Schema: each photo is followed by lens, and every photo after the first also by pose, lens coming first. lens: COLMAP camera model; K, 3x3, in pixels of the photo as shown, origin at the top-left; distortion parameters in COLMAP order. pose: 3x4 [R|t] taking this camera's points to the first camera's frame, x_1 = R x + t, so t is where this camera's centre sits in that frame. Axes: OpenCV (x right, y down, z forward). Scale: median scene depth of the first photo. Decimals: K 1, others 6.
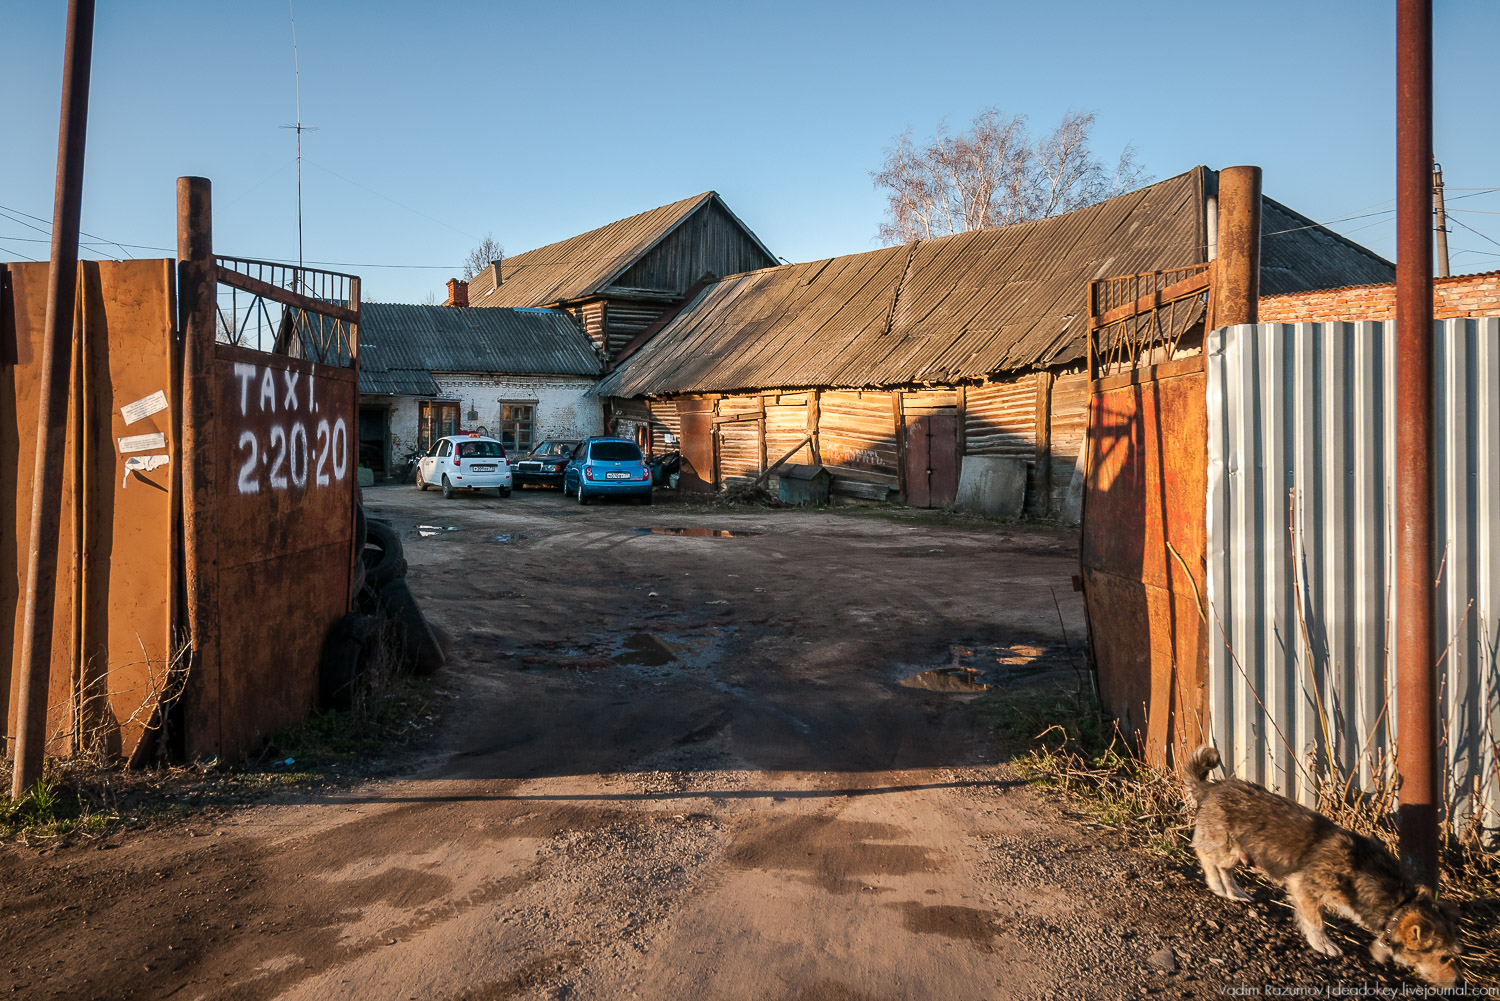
lens RADIAL K [[1147.5, 0, 748.5], [0, 1147.5, 501.1], [0, 0, 1]] dist [-0.036290, -0.008749]
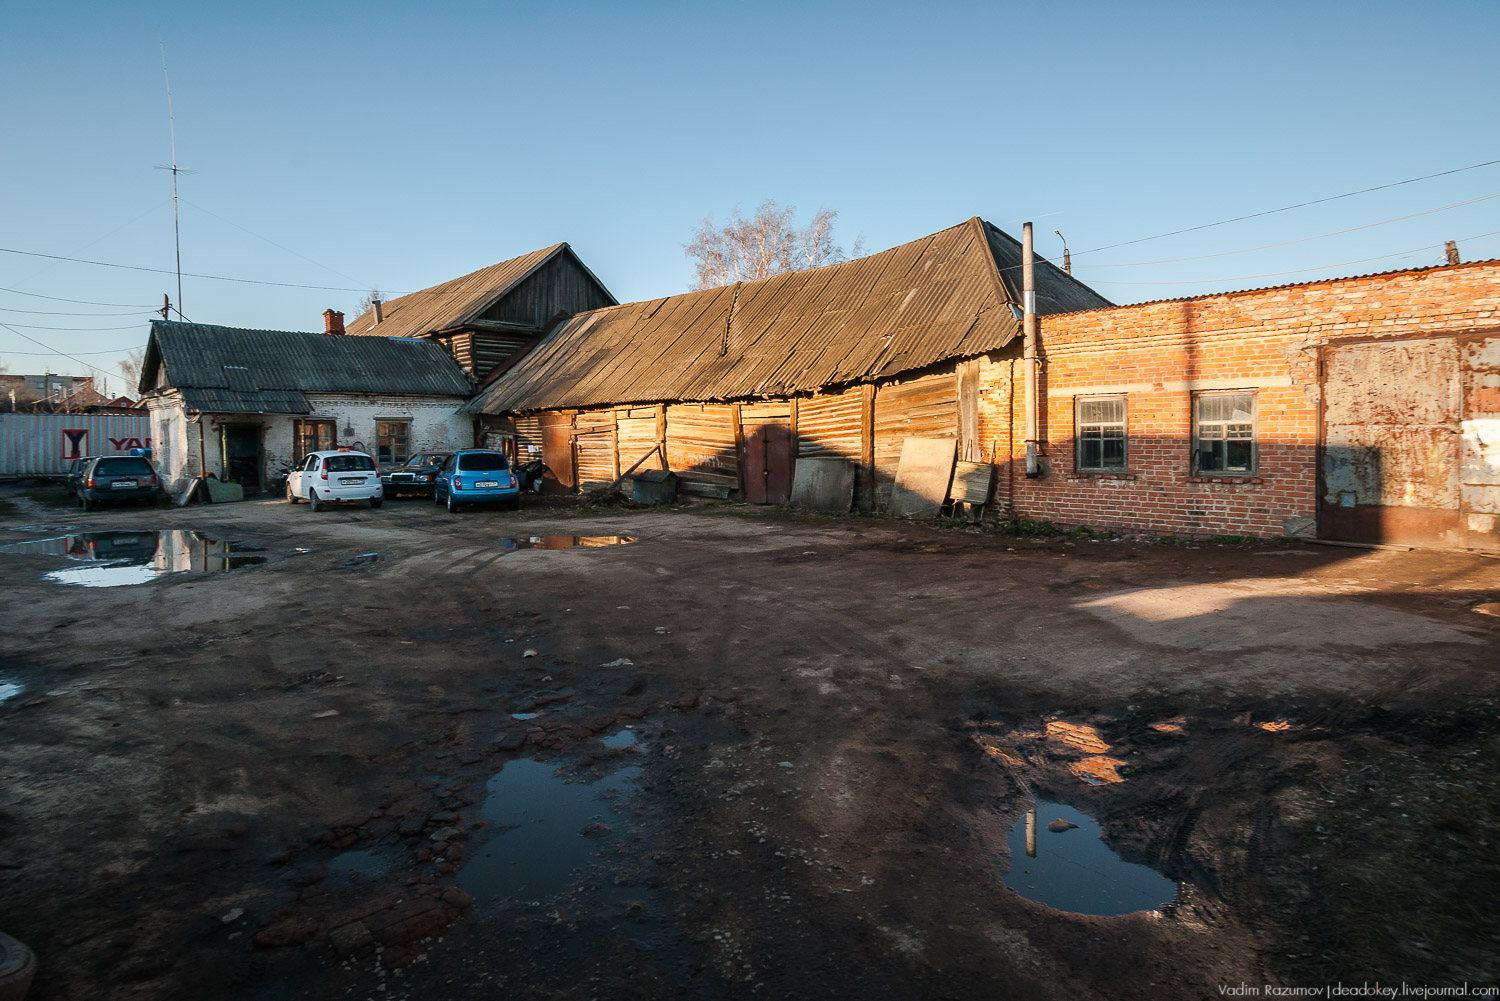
lens RADIAL K [[801.7, 0, 739.4], [0, 801.7, 461.3], [0, 0, 1]] dist [-0.007264, 0.000207]
pose [[0.981955, -0.024321, 0.187543, -0.019128], [0.030997, 0.998983, -0.032745, -0.011030], [-0.186556, 0.037967, 0.981710, 0.198298]]
